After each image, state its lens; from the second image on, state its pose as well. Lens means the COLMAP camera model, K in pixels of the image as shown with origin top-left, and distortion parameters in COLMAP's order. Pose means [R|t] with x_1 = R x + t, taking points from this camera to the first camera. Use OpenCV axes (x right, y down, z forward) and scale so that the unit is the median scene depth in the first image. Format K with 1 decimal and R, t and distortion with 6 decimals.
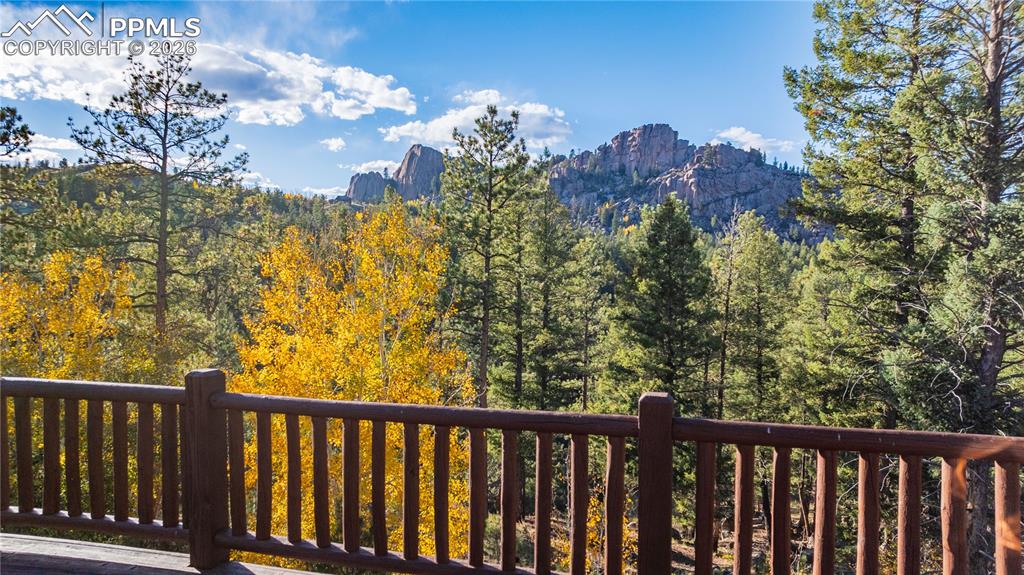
lens RADIAL K [[720.6, 0, 514.4], [0, 720.6, 286.3], [0, 0, 1]] dist [-0.029258, 0.023581]
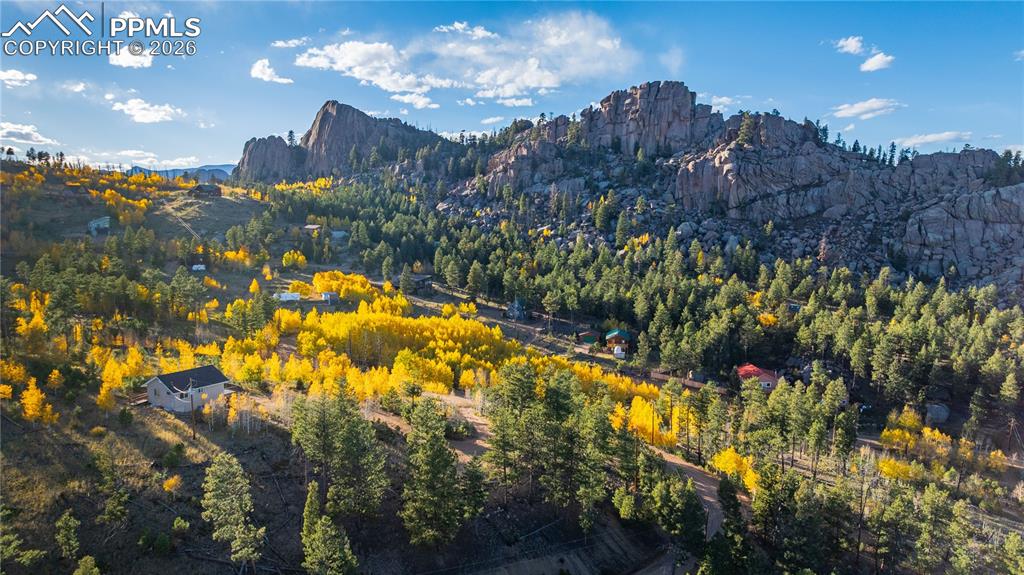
lens RADIAL K [[720.6, 0, 513.2], [0, 720.6, 289.3], [0, 0, 1]] dist [-0.029258, 0.023581]
pose [[0.995757, -0.005700, 0.091842, -0.020384], [-0.000600, 0.997656, 0.068425, -0.069158], [-0.092017, -0.068190, 0.993420, 0.294107]]
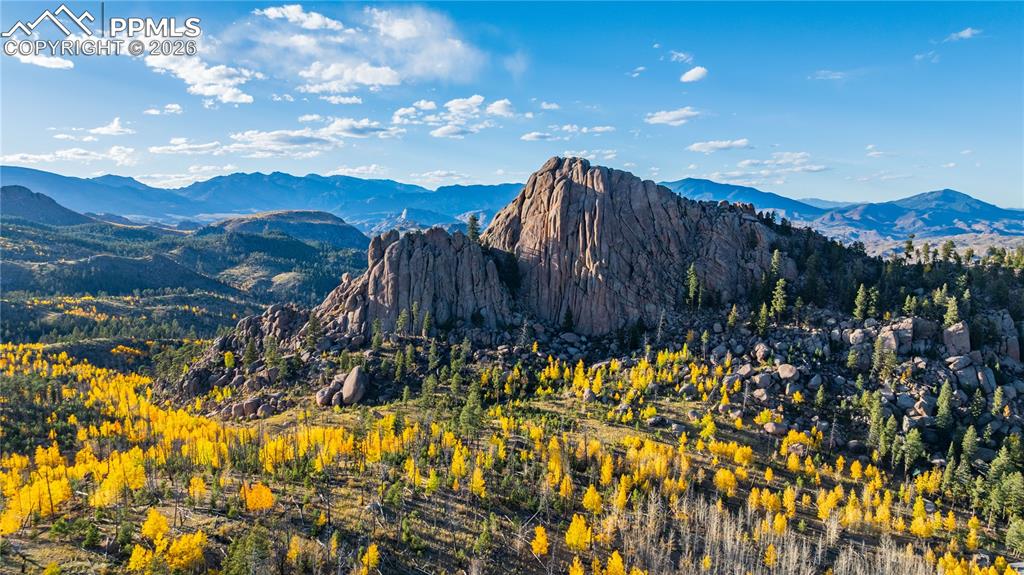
lens RADIAL K [[720.6, 0, 522.5], [0, 720.6, 323.6], [0, 0, 1]] dist [-0.029258, 0.023581]
pose [[0.935830, -0.055256, 0.348094, -0.402678], [0.015050, 0.992998, 0.117166, -0.214761], [-0.352131, -0.104409, 0.930109, 0.900098]]
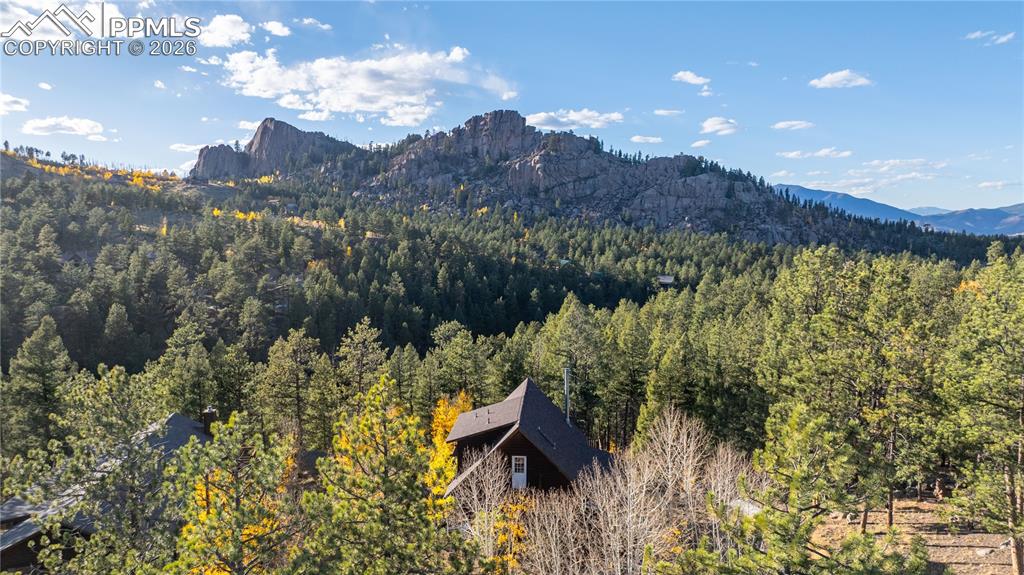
lens RADIAL K [[720.6, 0, 513.5], [0, 720.6, 285.0], [0, 0, 1]] dist [-0.029258, 0.023581]
pose [[0.978651, -0.017971, 0.204741, -0.017334], [0.008045, 0.998756, 0.049210, -0.017575], [-0.205370, -0.046512, 0.977578, -0.068605]]
